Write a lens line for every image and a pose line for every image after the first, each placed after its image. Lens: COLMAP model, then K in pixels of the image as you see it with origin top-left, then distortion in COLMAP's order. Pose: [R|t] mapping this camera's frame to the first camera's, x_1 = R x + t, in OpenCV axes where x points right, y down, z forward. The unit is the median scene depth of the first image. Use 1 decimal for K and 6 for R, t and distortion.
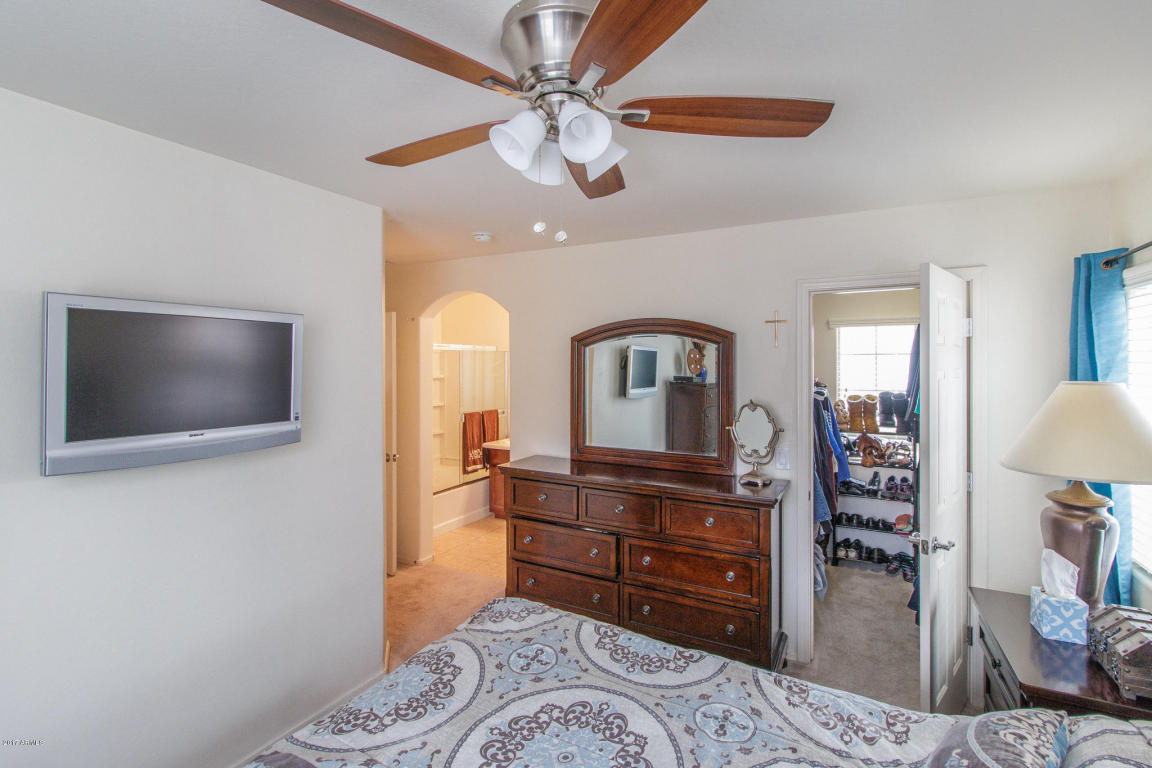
lens RADIAL K [[531.7, 0, 574.4], [0, 531.7, 376.8], [0, 0, 1]] dist [-0.001490, -0.000064]
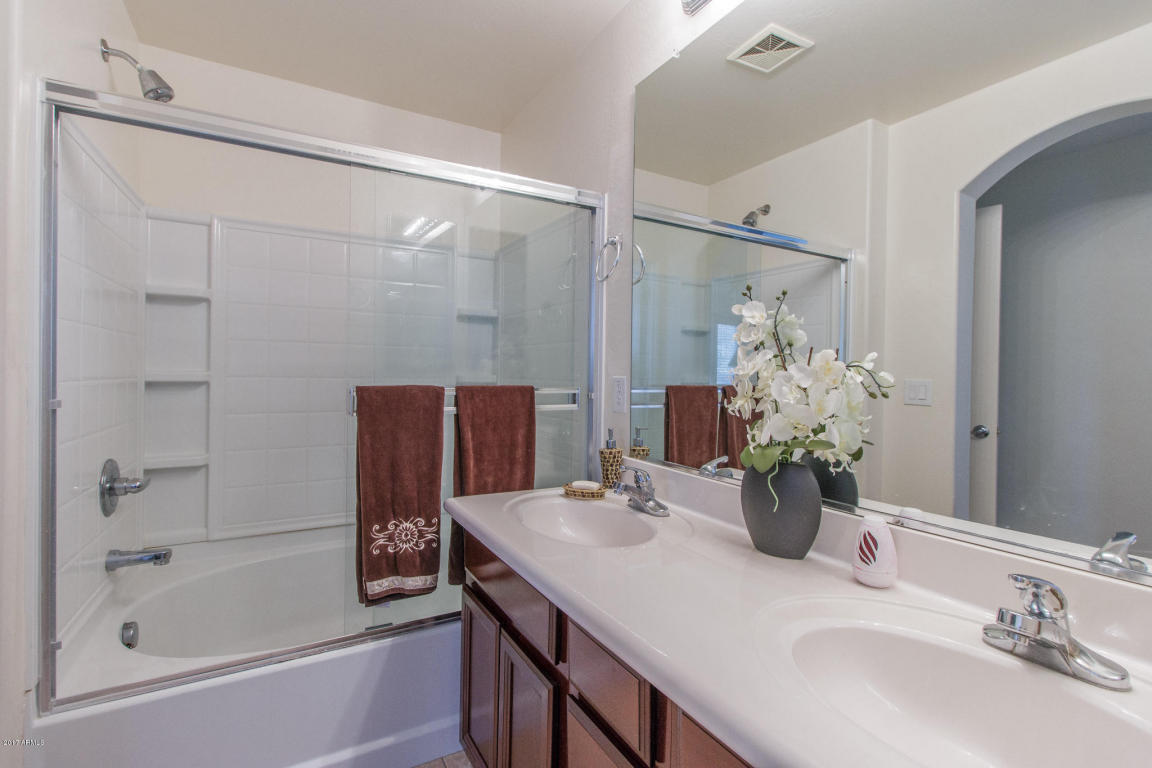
lens RADIAL K [[531.7, 0, 577.2], [0, 531.7, 381.1], [0, 0, 1]] dist [-0.001490, -0.000064]
pose [[0.847237, 0.016386, -0.530962, 0.038575], [-0.017477, 0.999843, 0.002969, 0.061606], [0.530927, 0.006764, 0.847391, 0.814163]]
